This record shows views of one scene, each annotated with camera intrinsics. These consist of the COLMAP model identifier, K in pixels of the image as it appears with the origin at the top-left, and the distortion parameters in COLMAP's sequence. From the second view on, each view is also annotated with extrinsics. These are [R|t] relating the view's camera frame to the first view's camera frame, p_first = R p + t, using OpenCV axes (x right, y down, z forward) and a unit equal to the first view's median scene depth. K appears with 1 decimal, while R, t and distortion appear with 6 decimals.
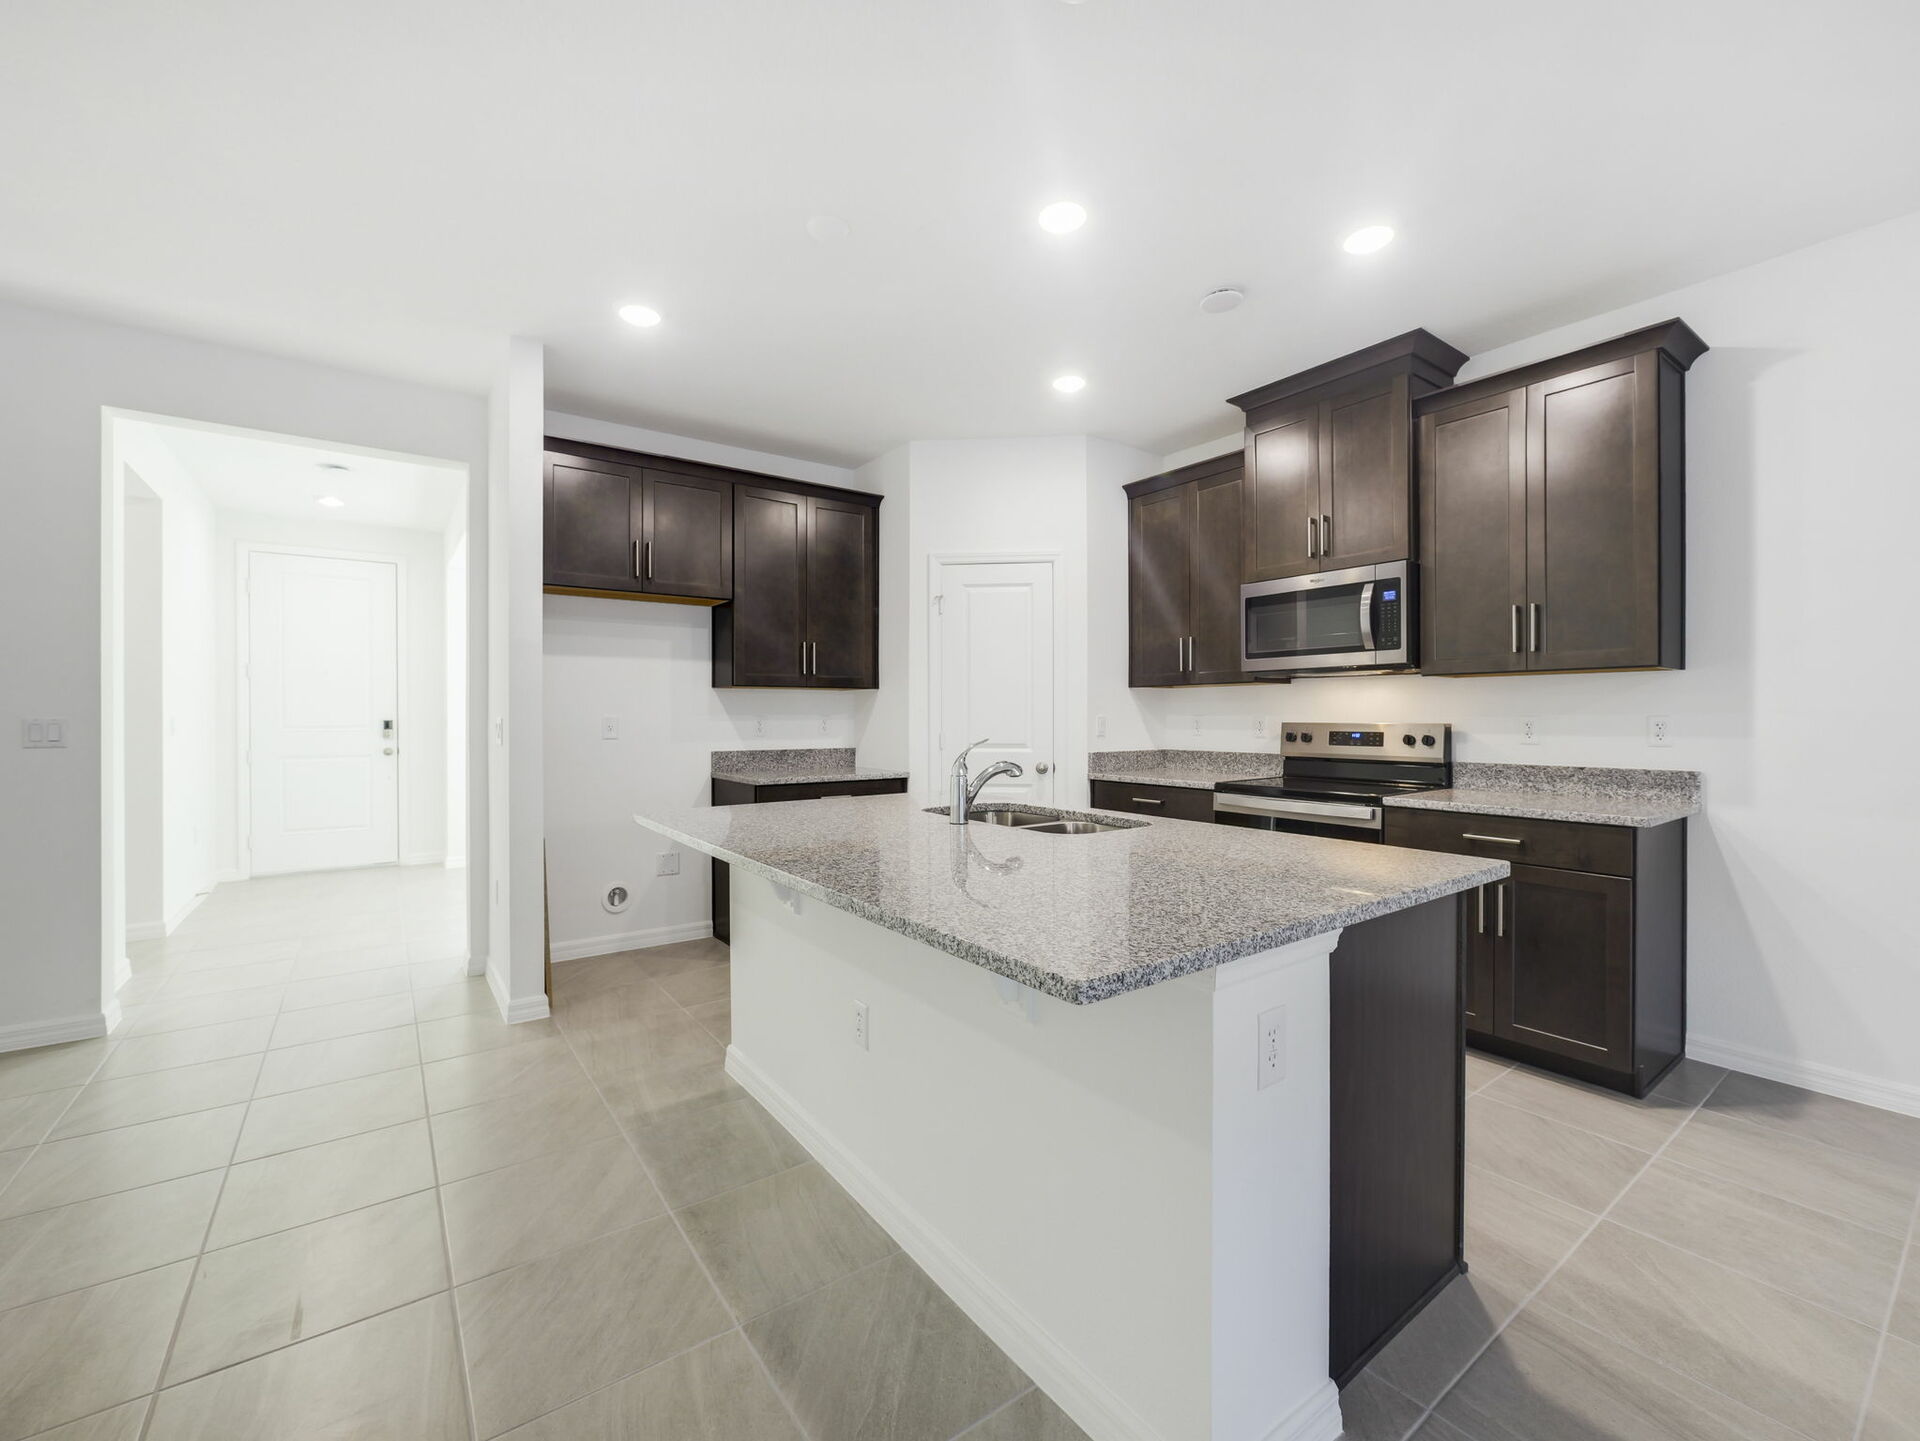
lens RADIAL K [[801.2, 0, 964.1], [0, 801.2, 716.4], [0, 0, 1]] dist [-0.009292, 0.001202]
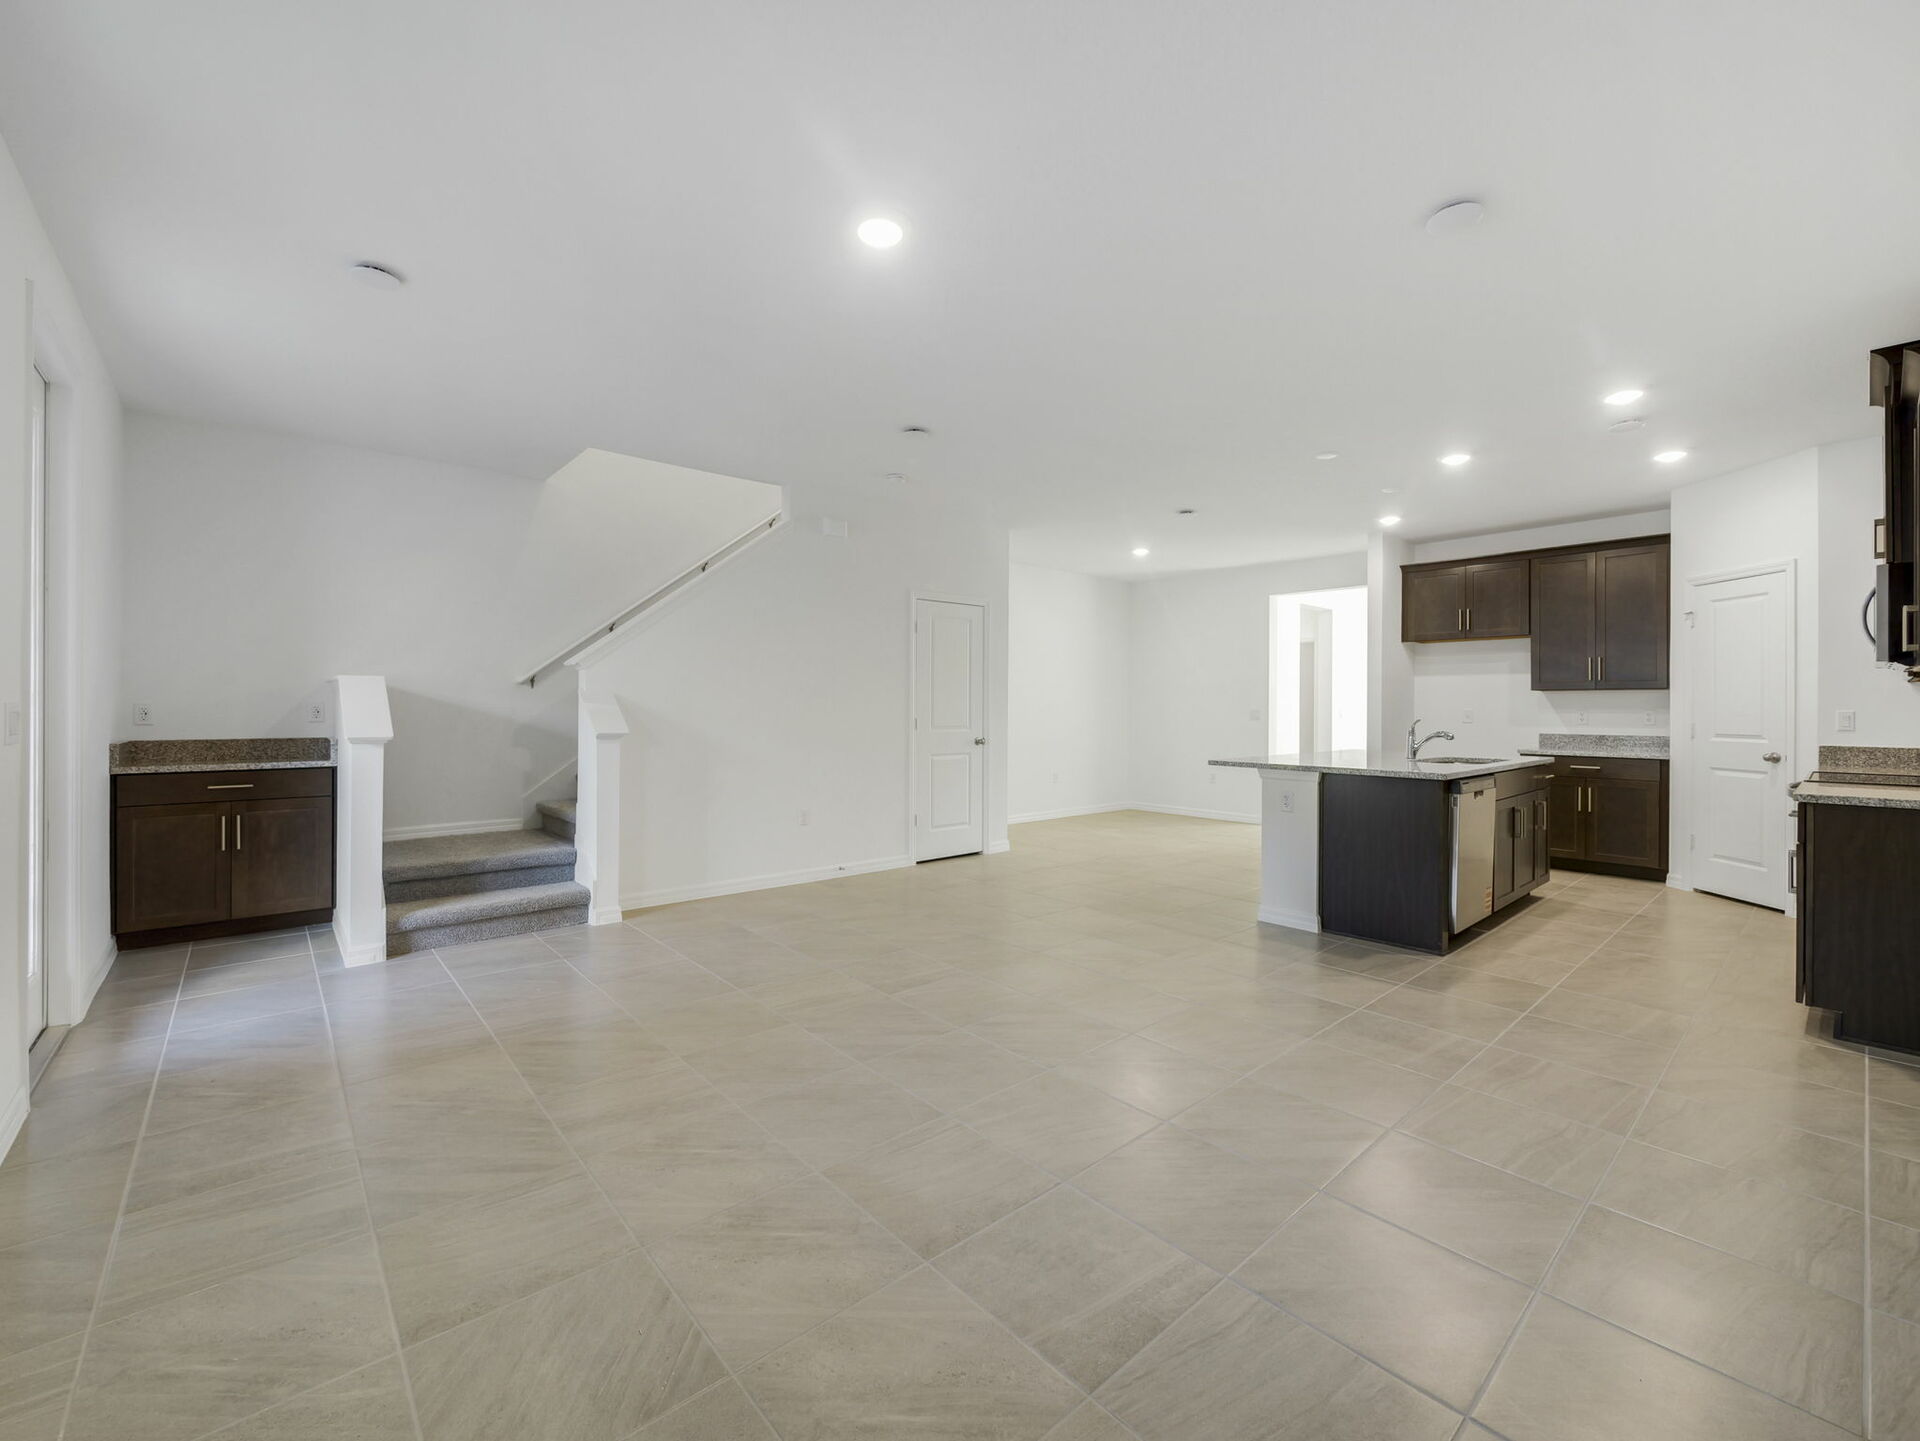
lens RADIAL K [[801.2, 0, 964.3], [0, 801.2, 709.9], [0, 0, 1]] dist [-0.009292, 0.001202]
pose [[0.103049, 0.004445, -0.994666, 1.225802], [-0.004607, 0.999981, 0.003991, -0.001760], [0.994666, 0.004171, 0.103067, -0.263132]]
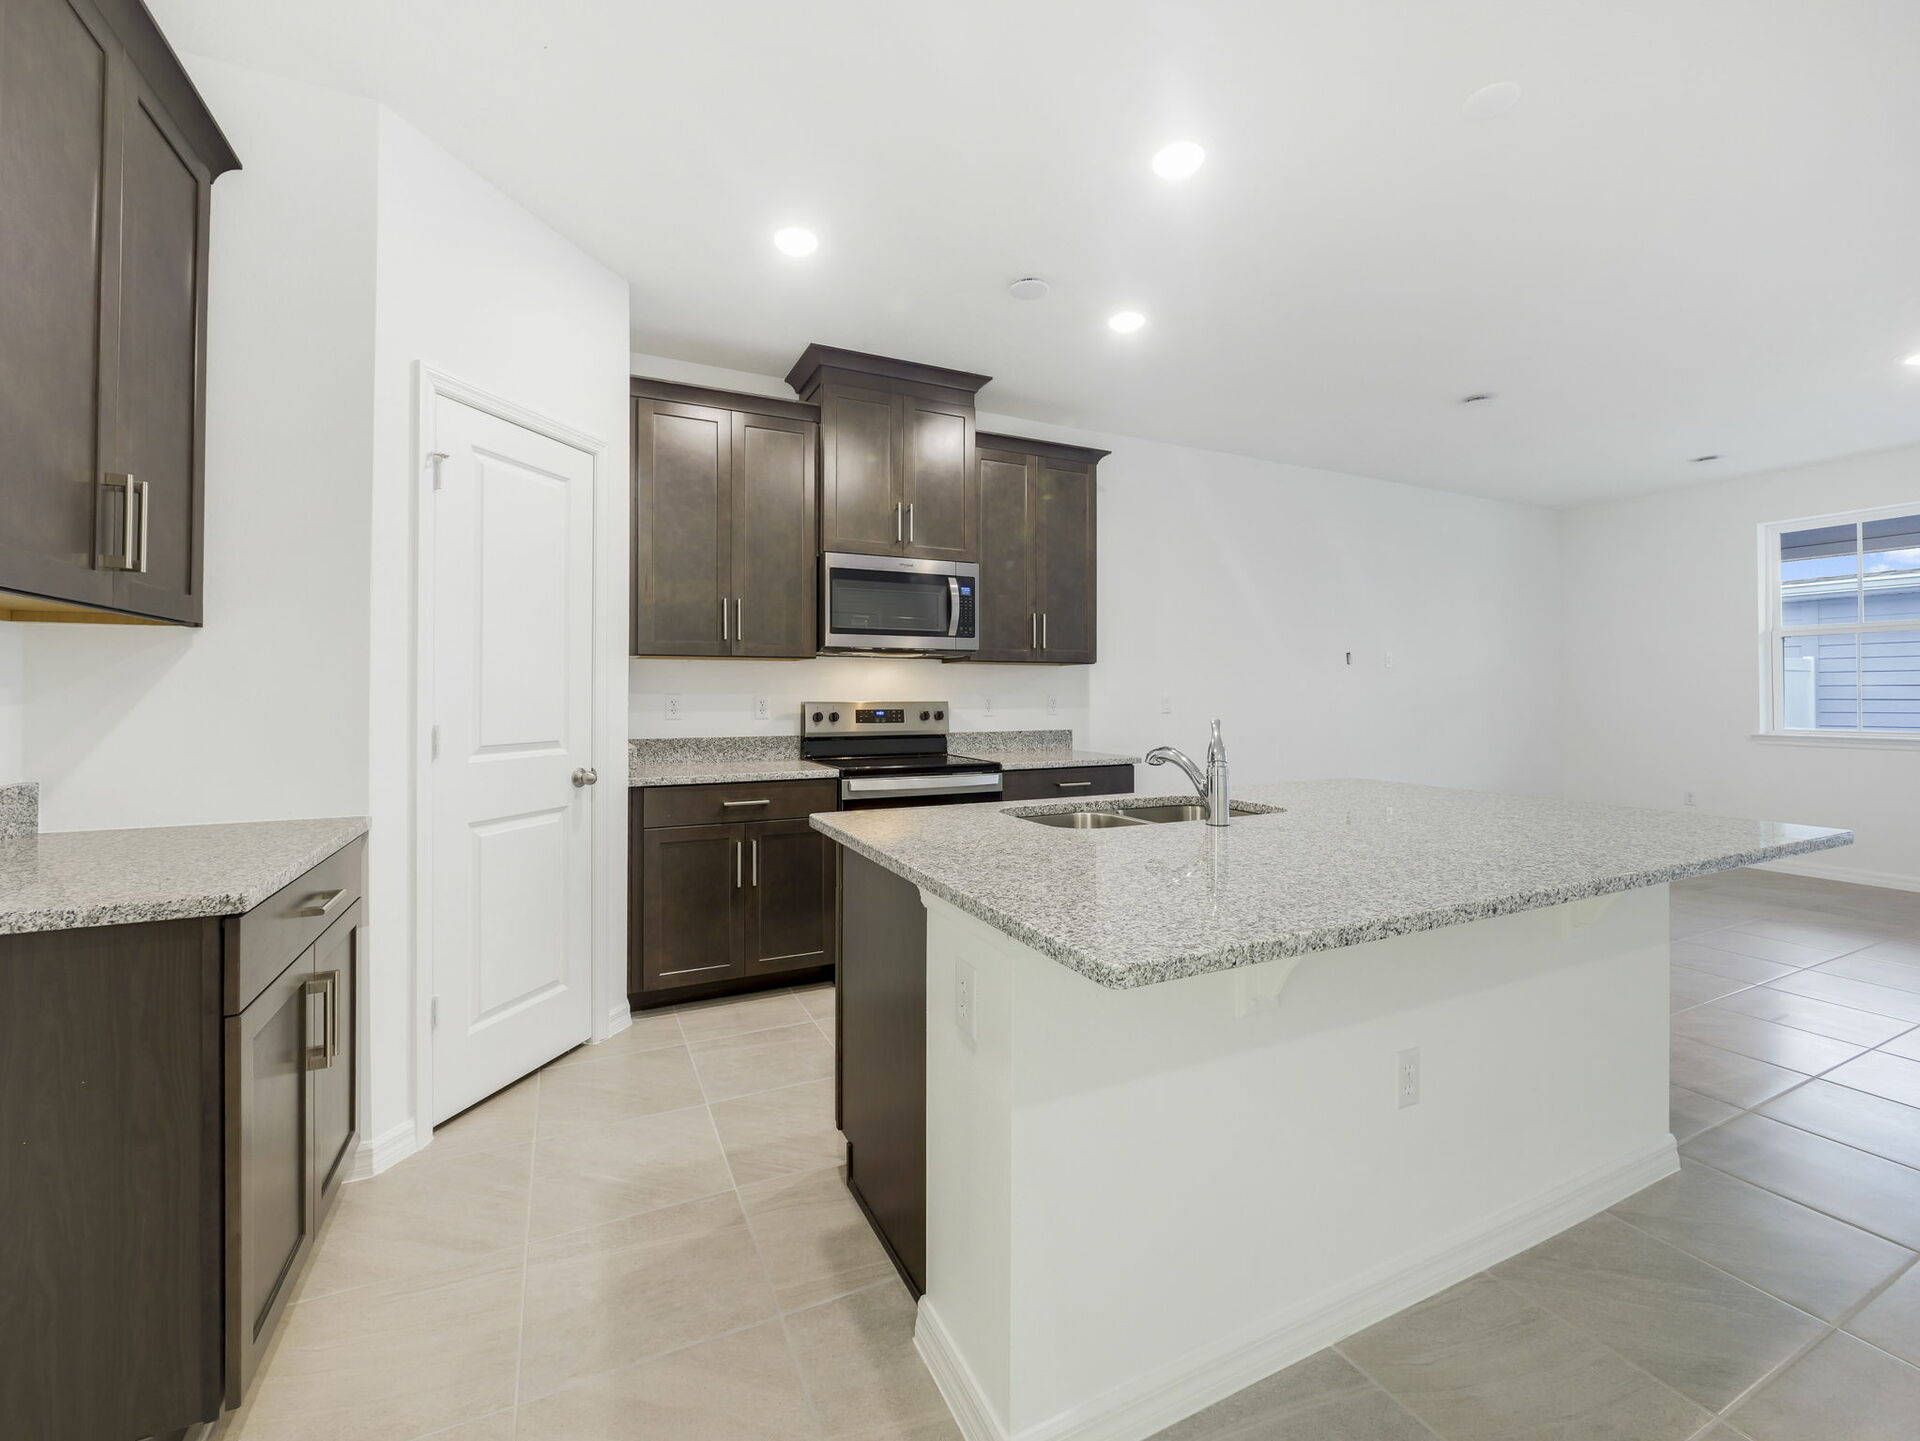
lens RADIAL K [[801.2, 0, 925.7], [0, 801.2, 709.2], [0, 0, 1]] dist [-0.009292, 0.001202]
pose [[0.195753, -0.018040, 0.980487, -0.526744], [0.000371, 0.999832, 0.018321, -0.001211], [-0.980653, -0.003223, 0.195727, 0.698812]]
